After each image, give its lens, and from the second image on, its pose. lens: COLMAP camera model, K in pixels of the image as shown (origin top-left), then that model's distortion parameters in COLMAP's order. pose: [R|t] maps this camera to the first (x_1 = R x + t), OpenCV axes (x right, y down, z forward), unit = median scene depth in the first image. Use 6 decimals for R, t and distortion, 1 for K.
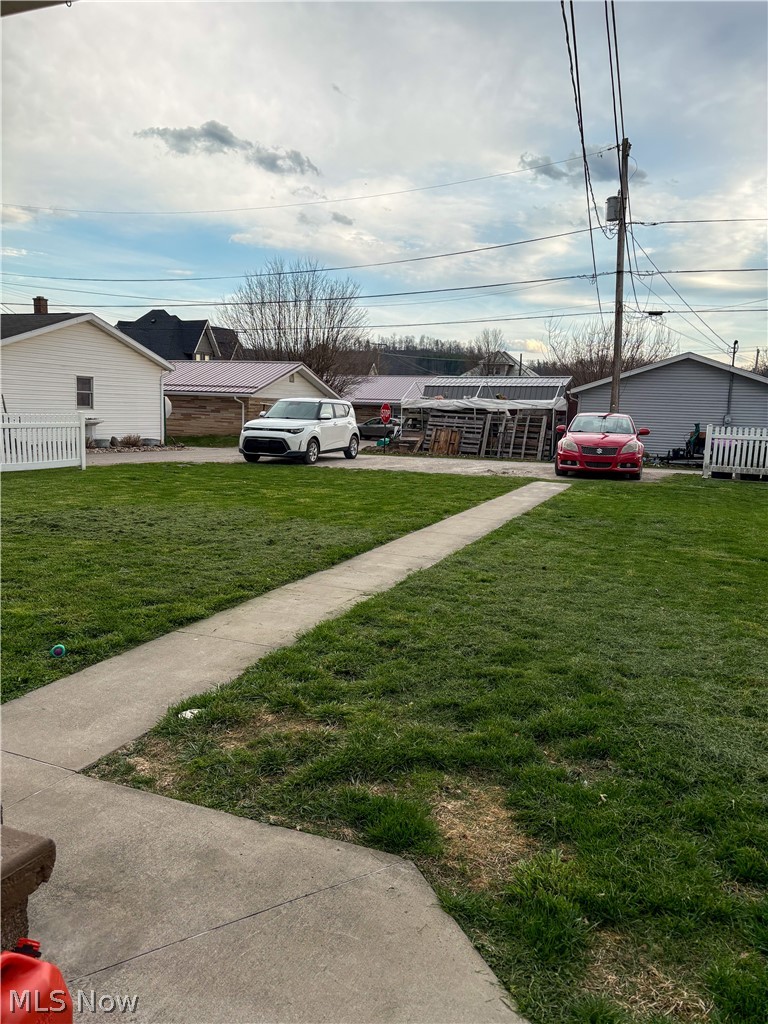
lens RADIAL K [[786.8, 0, 384.0], [0, 786.8, 512.0], [0, 0, 1]] dist [0.074359, -0.003374]
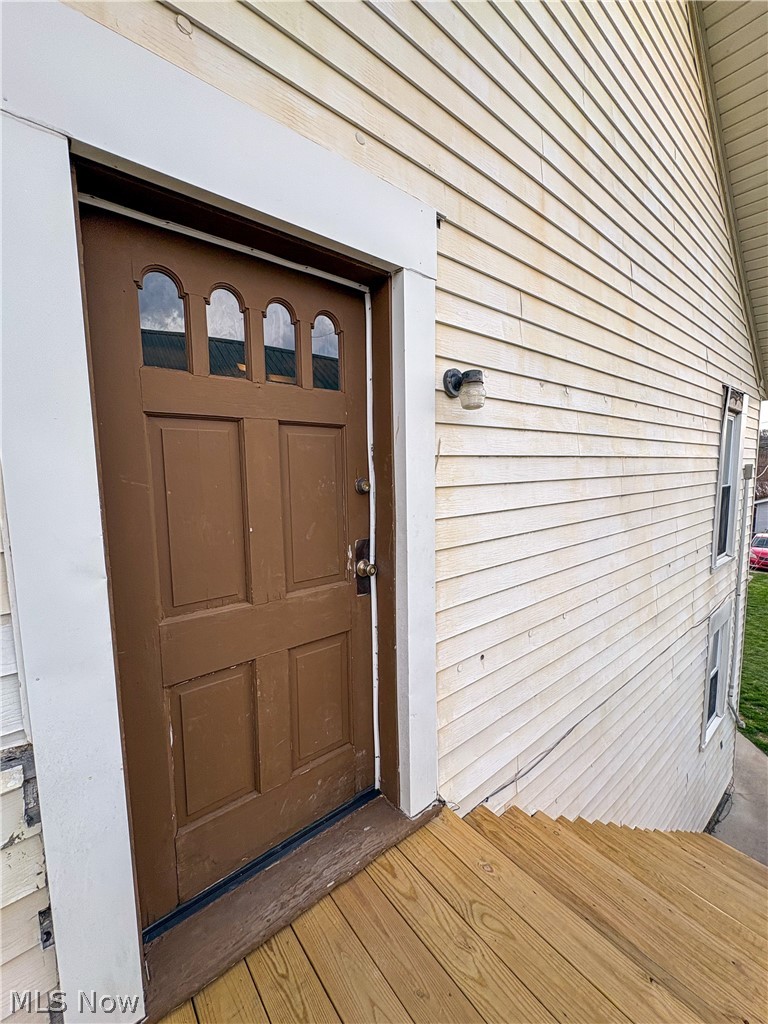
lens RADIAL K [[411.2, 0, 384.0], [0, 411.2, 512.0], [0, 0, 1]] dist [0.000810, 0.000104]
pose [[0.879144, 0.003381, -0.476544, -0.062971], [-0.017397, 0.999536, -0.025003, -0.086866], [0.476238, 0.030272, 0.878795, -0.262832]]
